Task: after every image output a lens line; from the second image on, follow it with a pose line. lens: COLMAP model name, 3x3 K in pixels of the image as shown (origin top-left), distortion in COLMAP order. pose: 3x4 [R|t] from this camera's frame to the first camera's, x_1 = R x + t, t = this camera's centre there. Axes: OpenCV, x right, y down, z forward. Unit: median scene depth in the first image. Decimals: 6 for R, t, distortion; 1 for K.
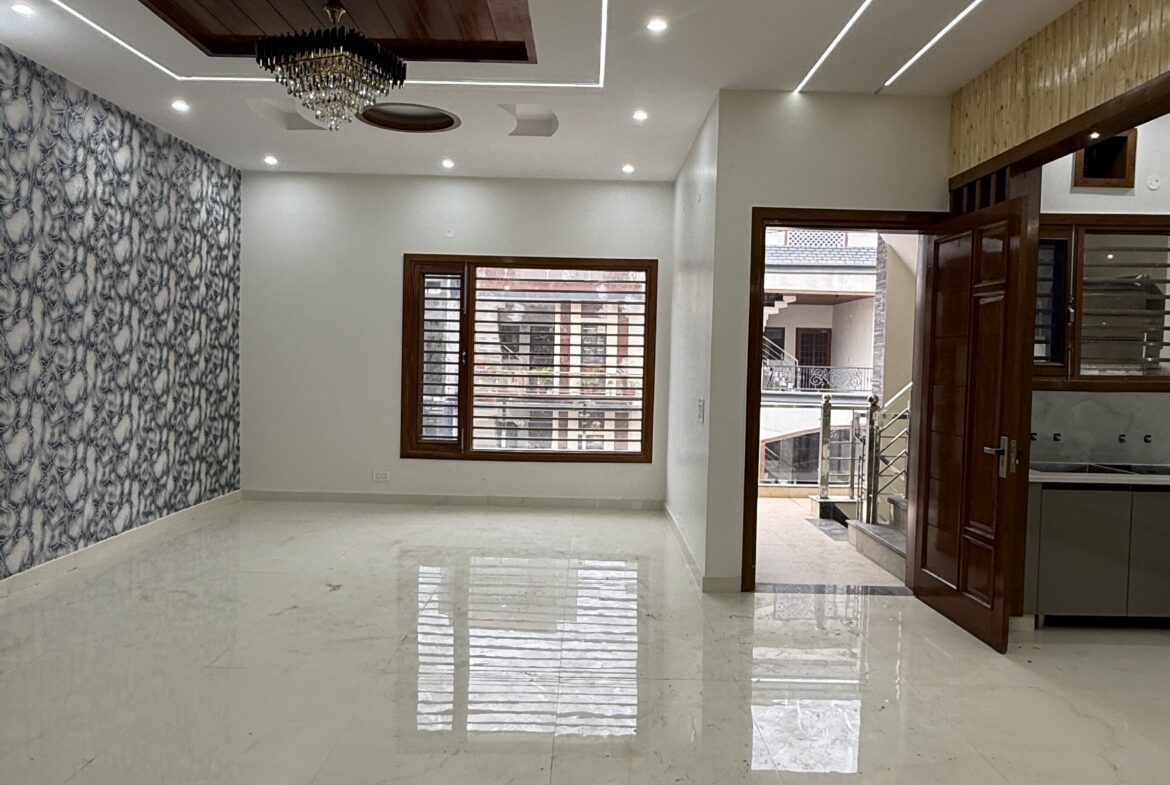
lens RADIAL K [[851.3, 0, 584.8], [0, 851.3, 389.1], [0, 0, 1]] dist [-0.002042, 0.006385]
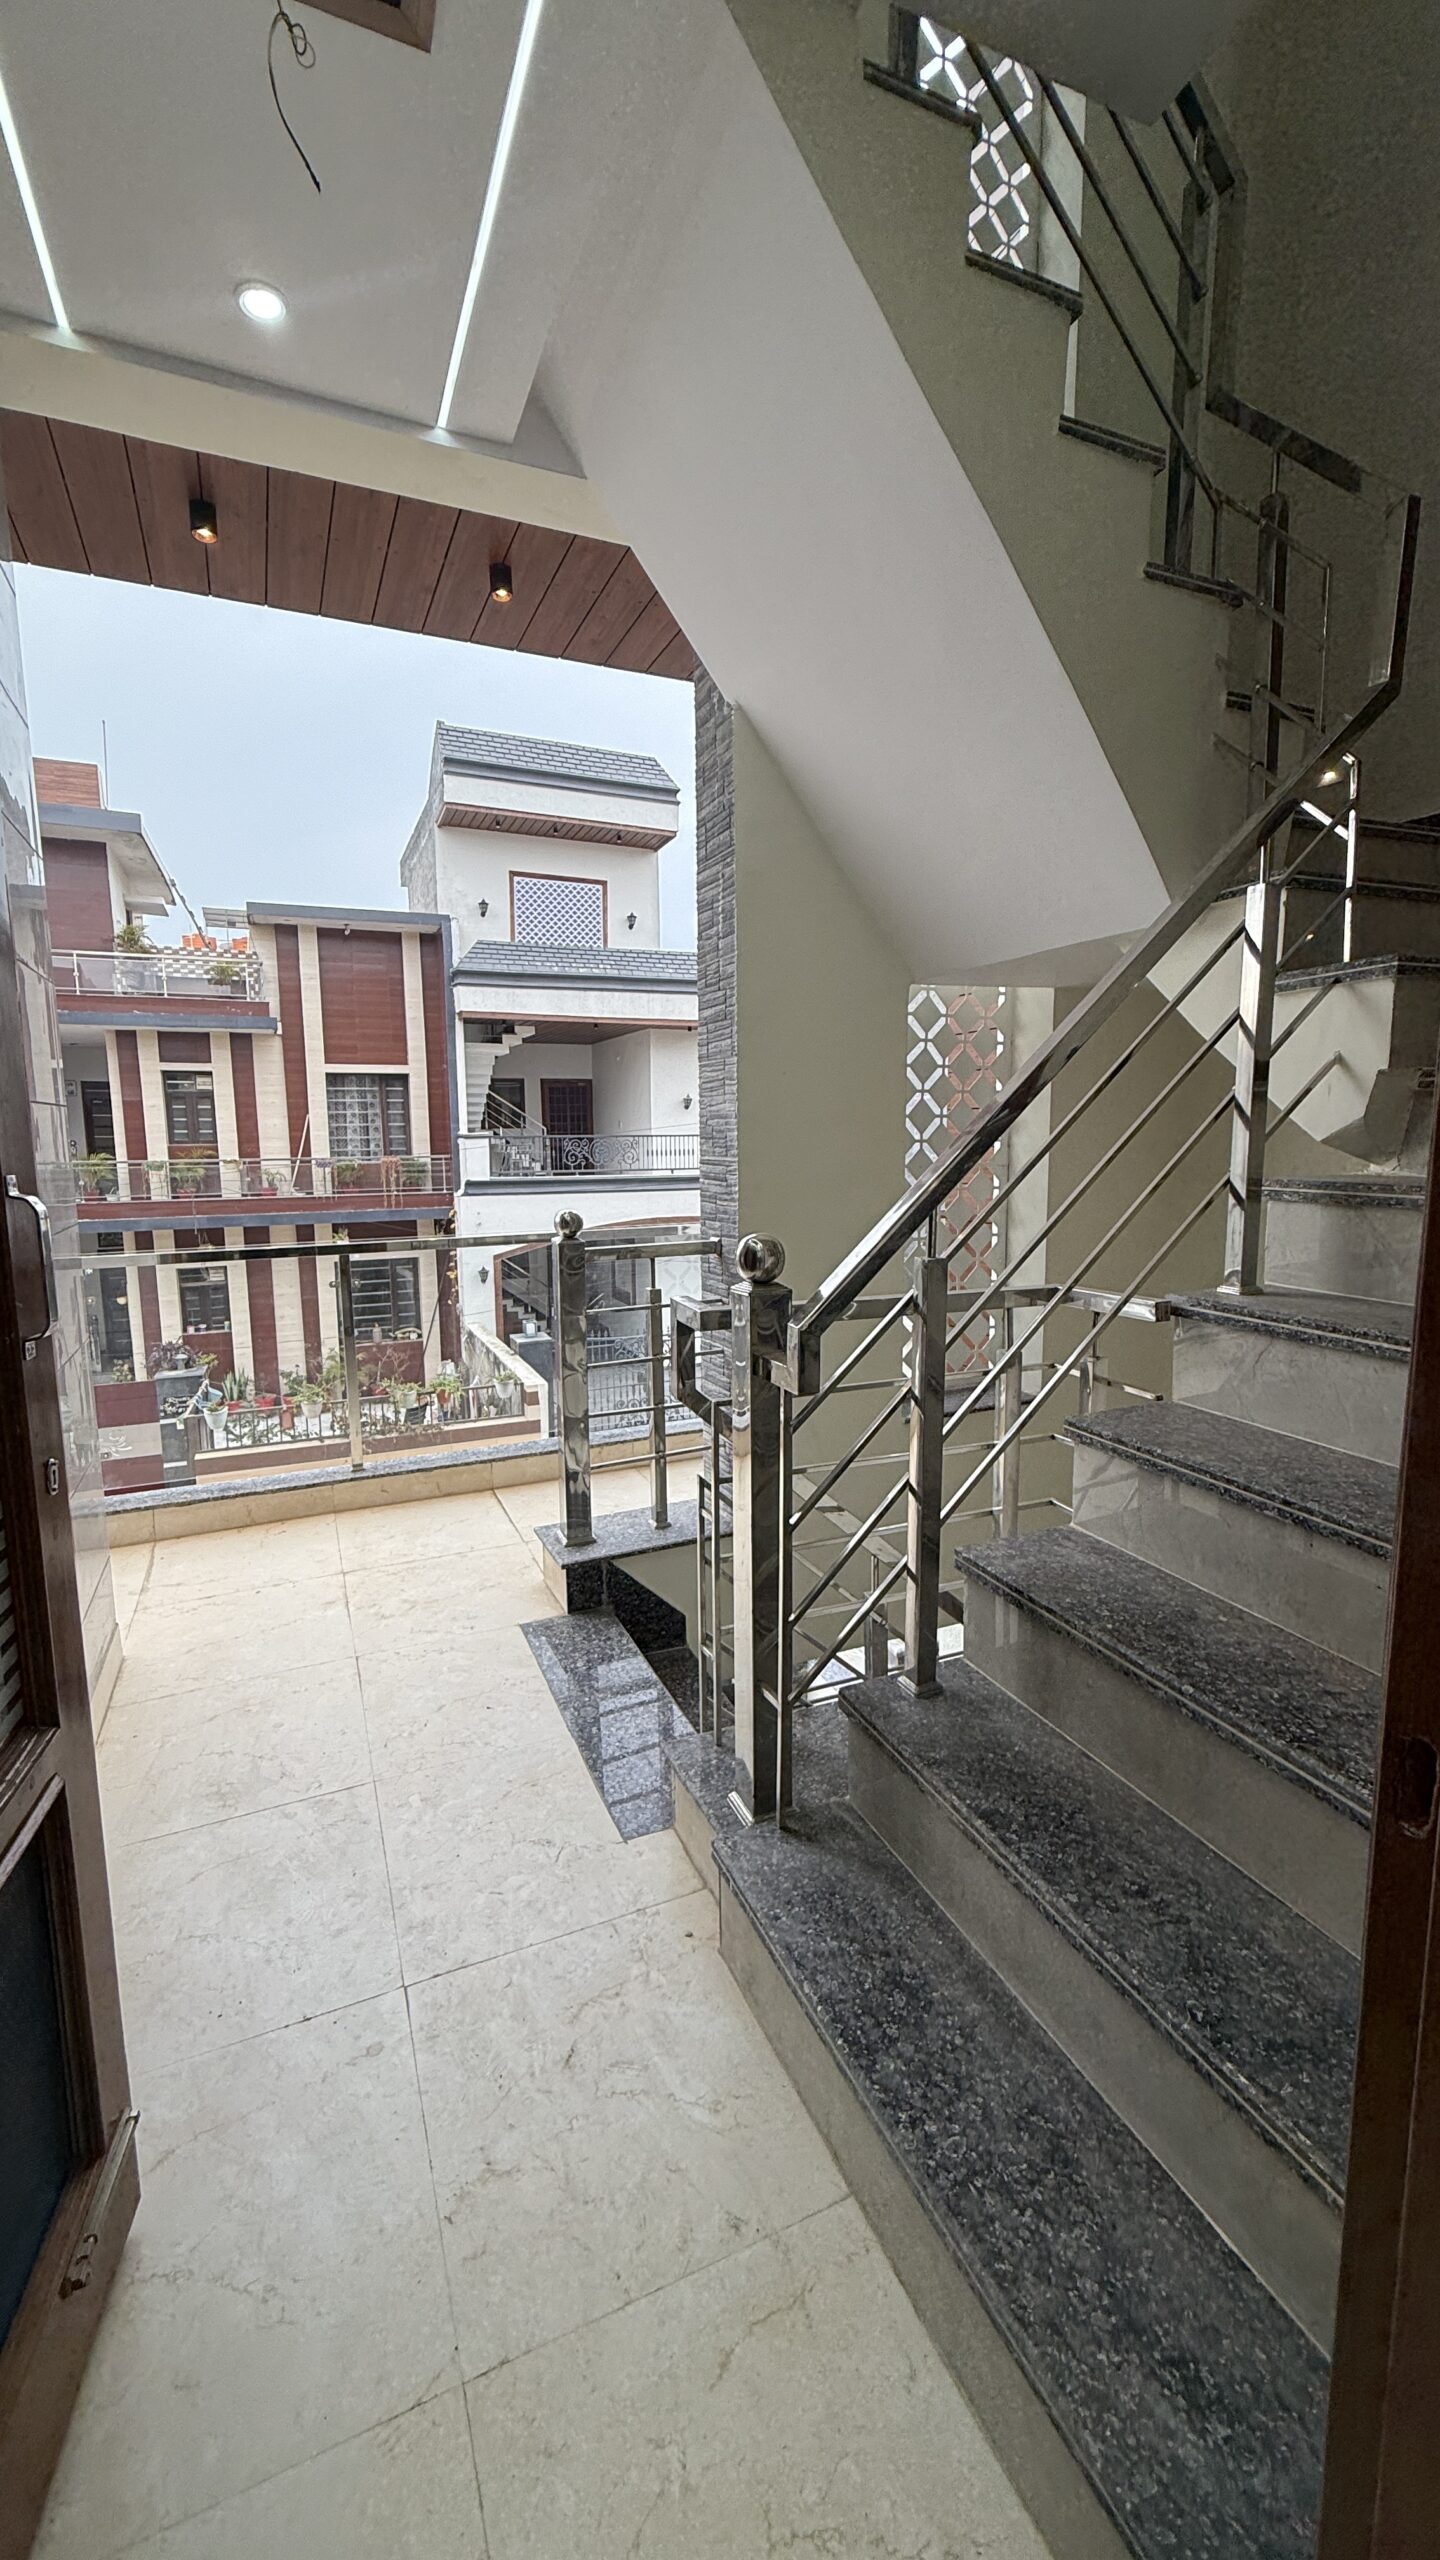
lens RADIAL K [[1039.6, 0, 720.8], [0, 1039.6, 1272.5], [0, 0, 1]] dist [0.001831, 0.000041]
pose [[0.920768, -0.081149, 0.381577, 0.244961], [0.042928, 0.993262, 0.107646, -0.013536], [-0.387741, -0.082737, 0.918048, 0.815027]]
